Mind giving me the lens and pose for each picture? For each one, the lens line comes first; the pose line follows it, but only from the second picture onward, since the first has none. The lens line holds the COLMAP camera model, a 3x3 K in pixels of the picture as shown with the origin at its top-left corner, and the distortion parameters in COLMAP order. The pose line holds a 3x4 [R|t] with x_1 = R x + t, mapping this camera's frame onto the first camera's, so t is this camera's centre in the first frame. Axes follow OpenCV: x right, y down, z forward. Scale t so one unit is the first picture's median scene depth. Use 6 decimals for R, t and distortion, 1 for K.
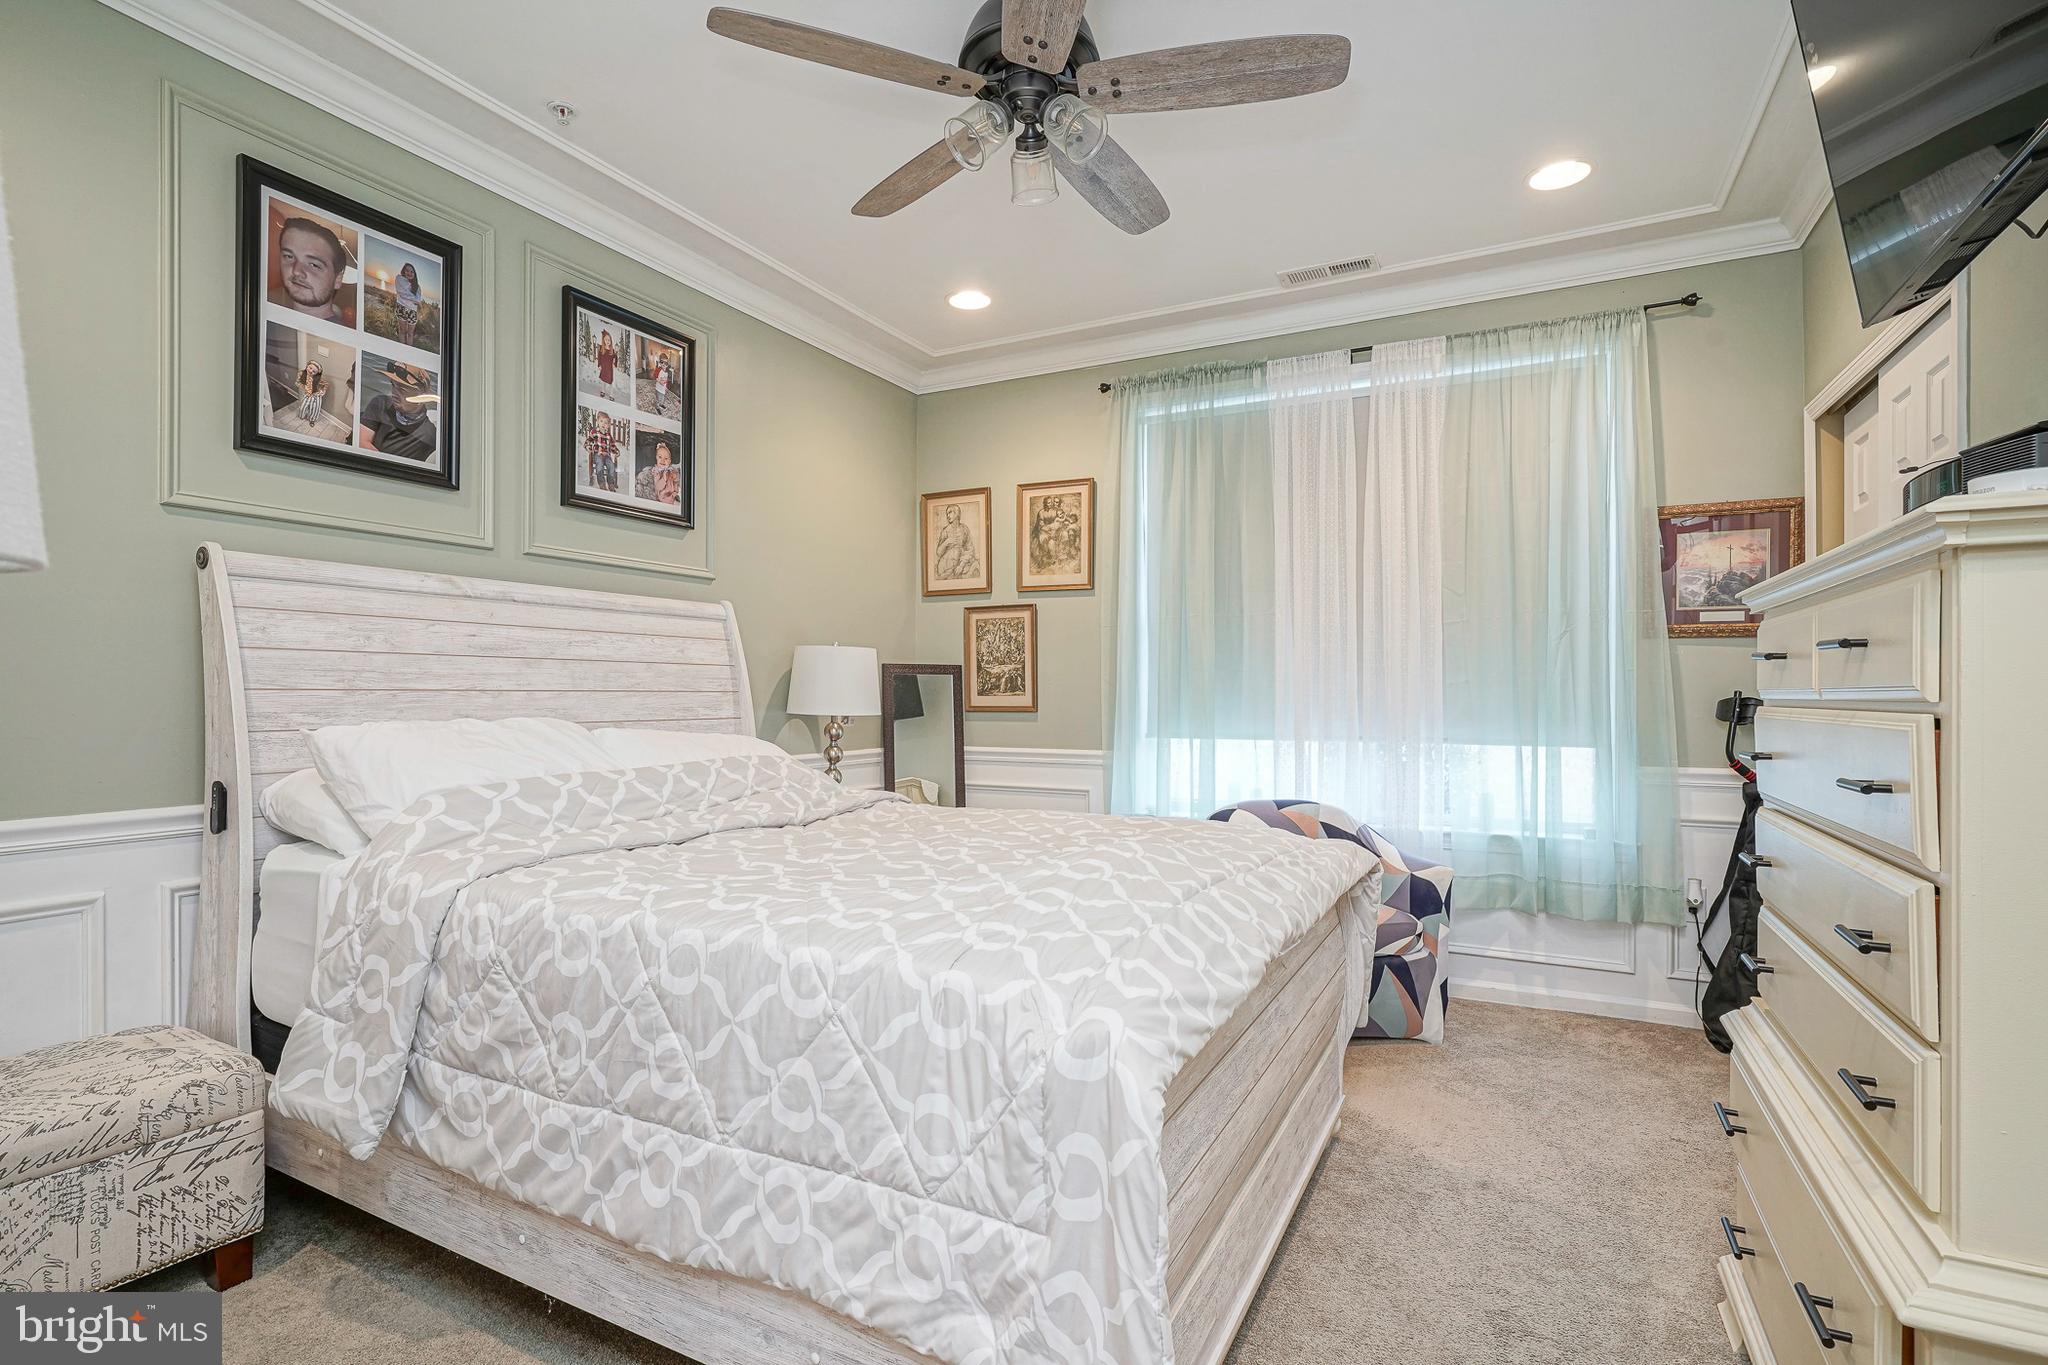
lens RADIAL K [[1008.1, 0, 1012.9], [0, 1008.1, 694.2], [0, 0, 1]] dist [-0.011500, 0.005505]
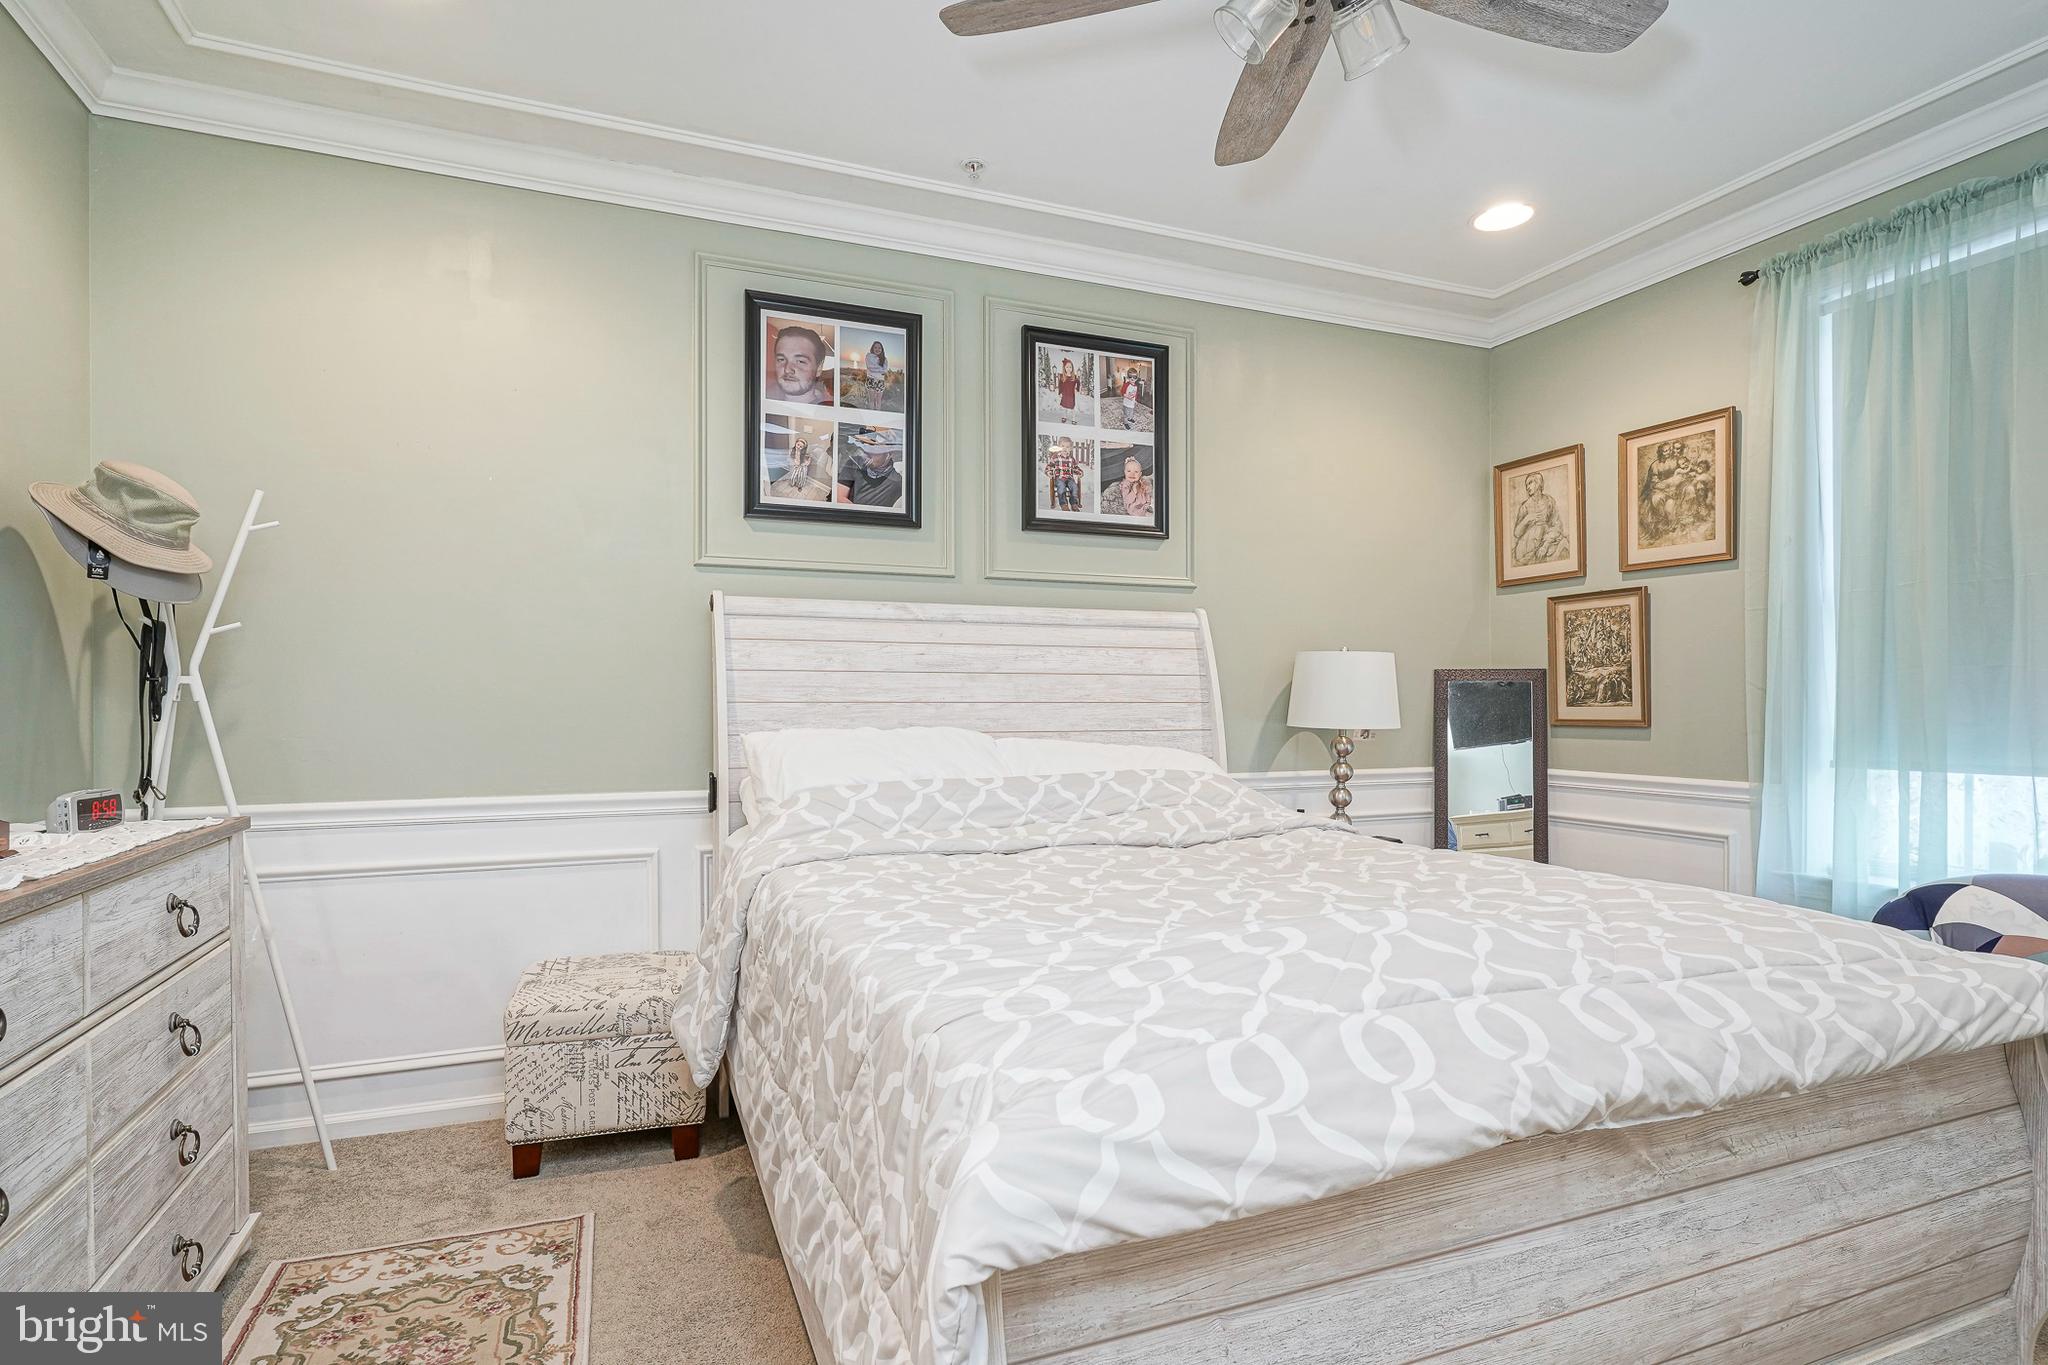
lens RADIAL K [[990.2, 0, 962.7], [0, 990.2, 705.7], [0, 0, 1]] dist [-0.015171, 0.007256]
pose [[0.753756, -0.002069, -0.657151, 0.167360], [0.002219, 0.999997, -0.000603, 0.000574], [0.657150, -0.001004, 0.753759, 0.132840]]
